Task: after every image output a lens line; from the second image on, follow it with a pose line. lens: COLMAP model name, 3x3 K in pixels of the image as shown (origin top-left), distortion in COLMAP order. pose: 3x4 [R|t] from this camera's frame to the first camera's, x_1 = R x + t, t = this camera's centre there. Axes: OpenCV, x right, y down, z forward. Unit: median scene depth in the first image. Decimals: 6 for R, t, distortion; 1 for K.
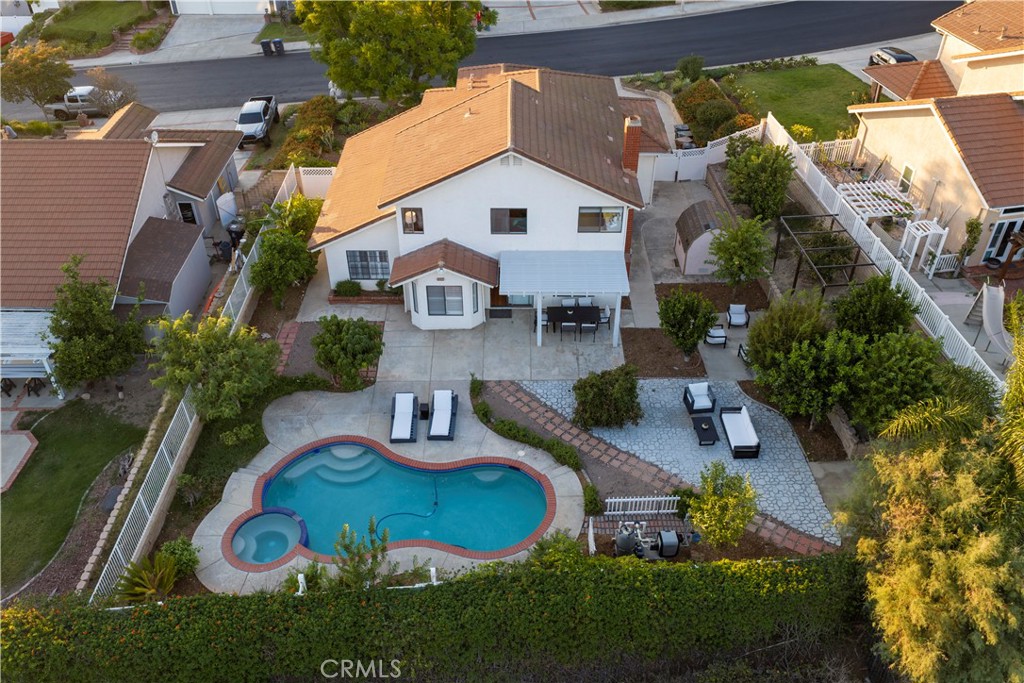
lens RADIAL K [[847.4, 0, 512.9], [0, 847.4, 341.9], [0, 0, 1]] dist [0.016838, -0.027754]
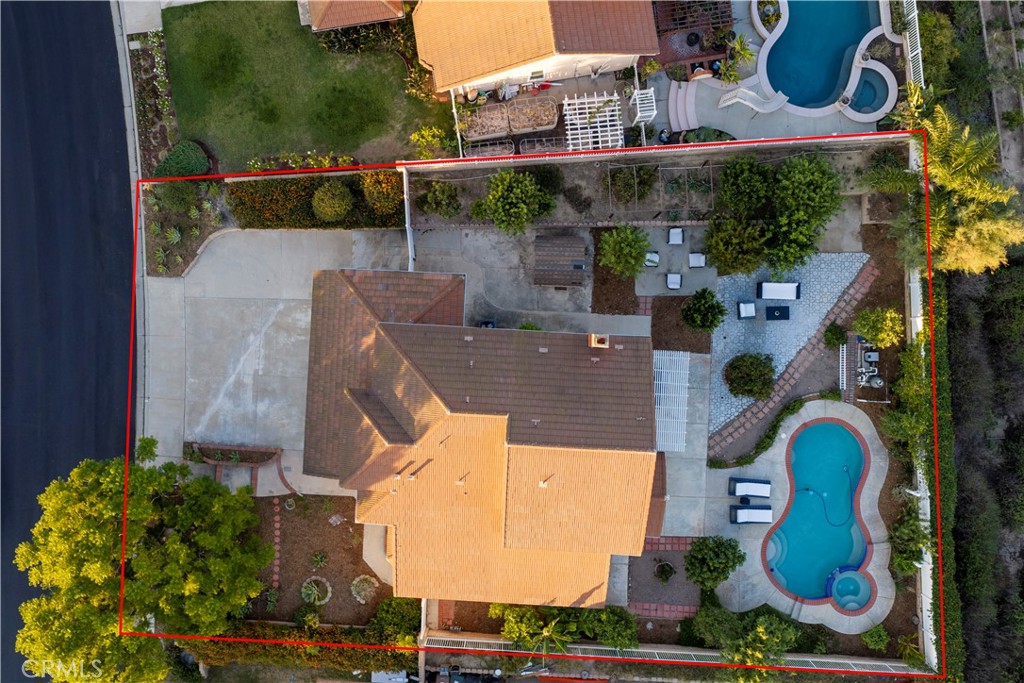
lens RADIAL K [[847.4, 0, 512.7], [0, 847.4, 338.8], [0, 0, 1]] dist [0.016838, -0.027754]
pose [[0.049255, -0.998615, 0.018473, 0.121176], [0.622854, 0.045169, 0.781033, -1.261809], [-0.780786, -0.026964, 0.624216, 0.395956]]
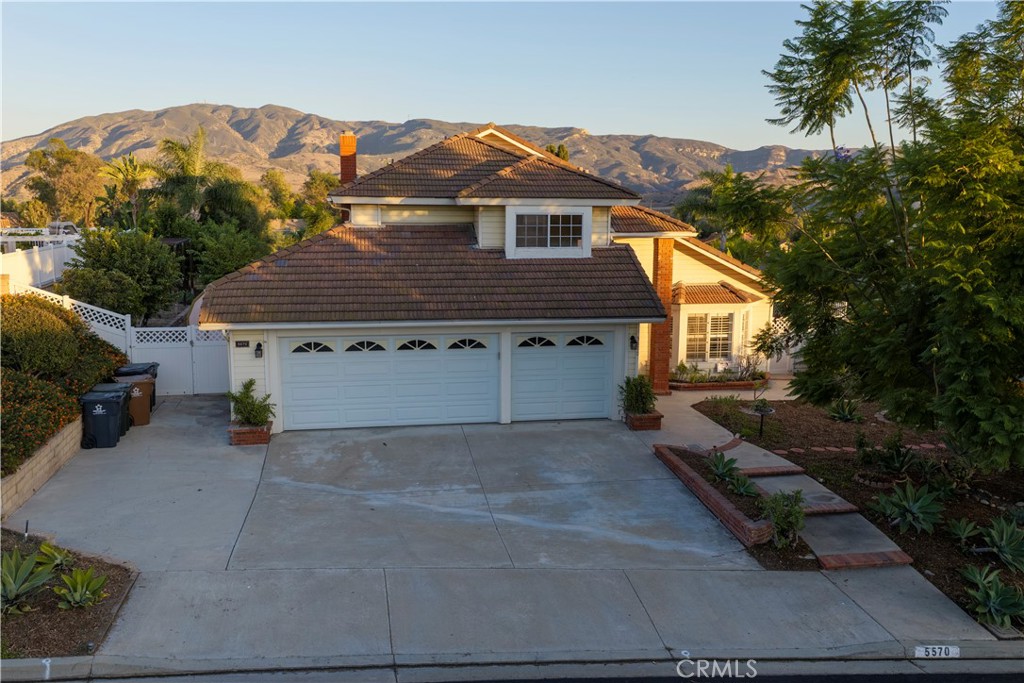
lens RADIAL K [[847.4, 0, 514.3], [0, 847.4, 334.3], [0, 0, 1]] dist [0.016838, -0.027754]
pose [[-0.985109, 0.020710, -0.170682, 0.130029], [-0.109597, 0.689249, 0.716187, -0.833431], [0.132475, 0.724229, -0.676715, 1.884048]]
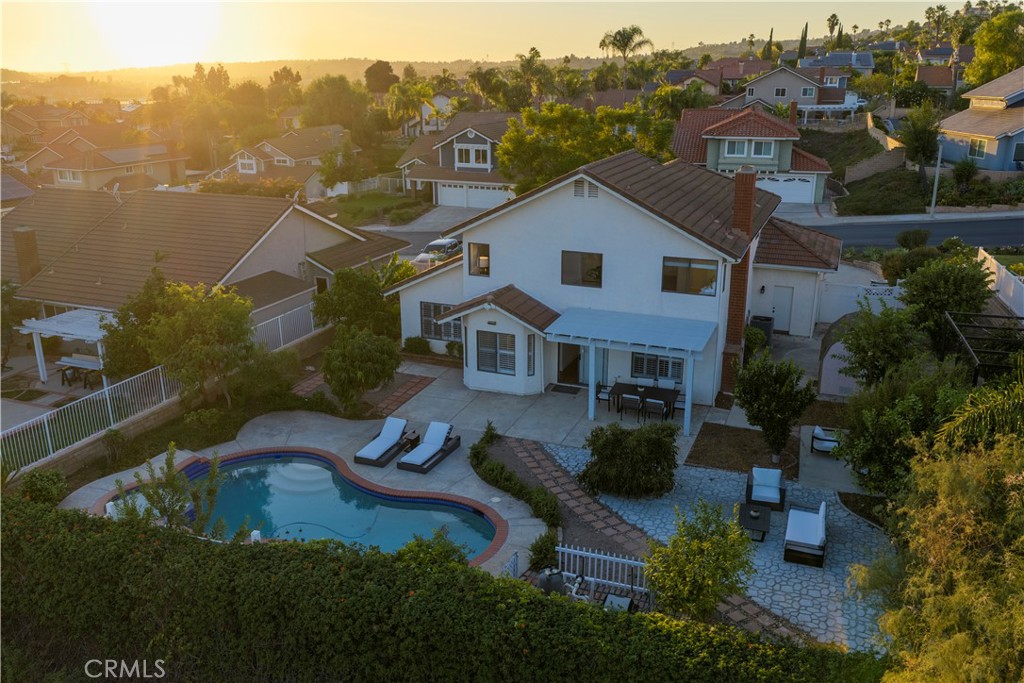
lens RADIAL K [[847.4, 0, 510.8], [0, 847.4, 340.9], [0, 0, 1]] dist [0.016838, -0.027754]
pose [[0.926514, 0.115134, -0.358211, 0.253589], [-0.231636, 0.924773, -0.301894, 0.206950], [0.296506, 0.362684, 0.883485, 0.262449]]
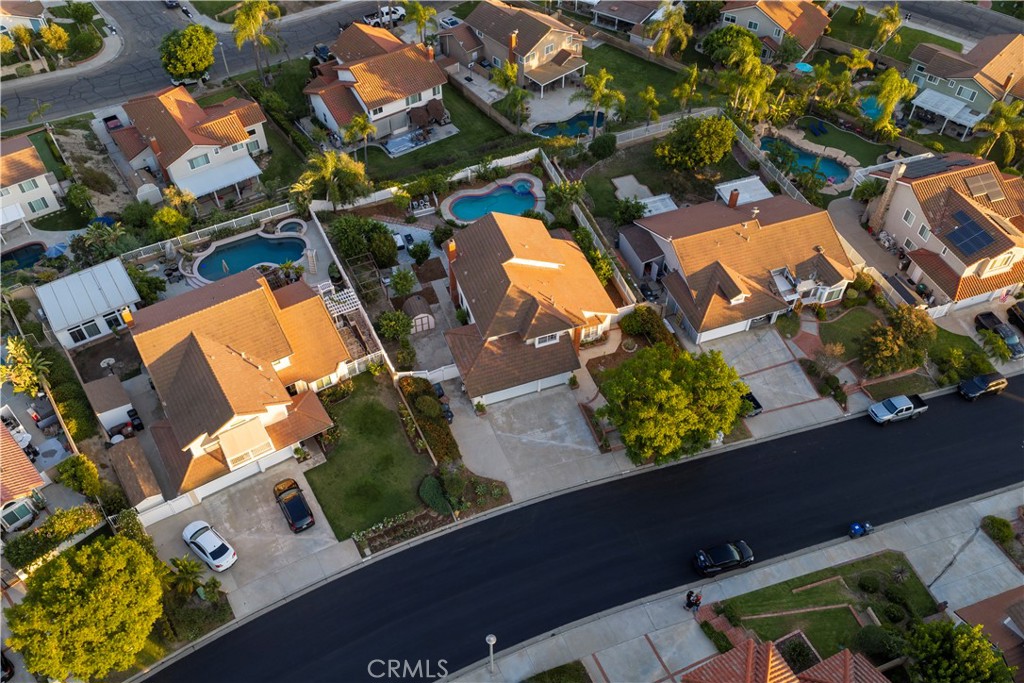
lens RADIAL K [[847.4, 0, 514.6], [0, 847.4, 340.1], [0, 0, 1]] dist [0.016838, -0.027754]
pose [[-0.941211, 0.251214, -0.225862, 0.595461], [-0.208356, 0.094591, 0.973468, -2.648172], [0.265913, 0.963299, -0.036688, 1.441541]]
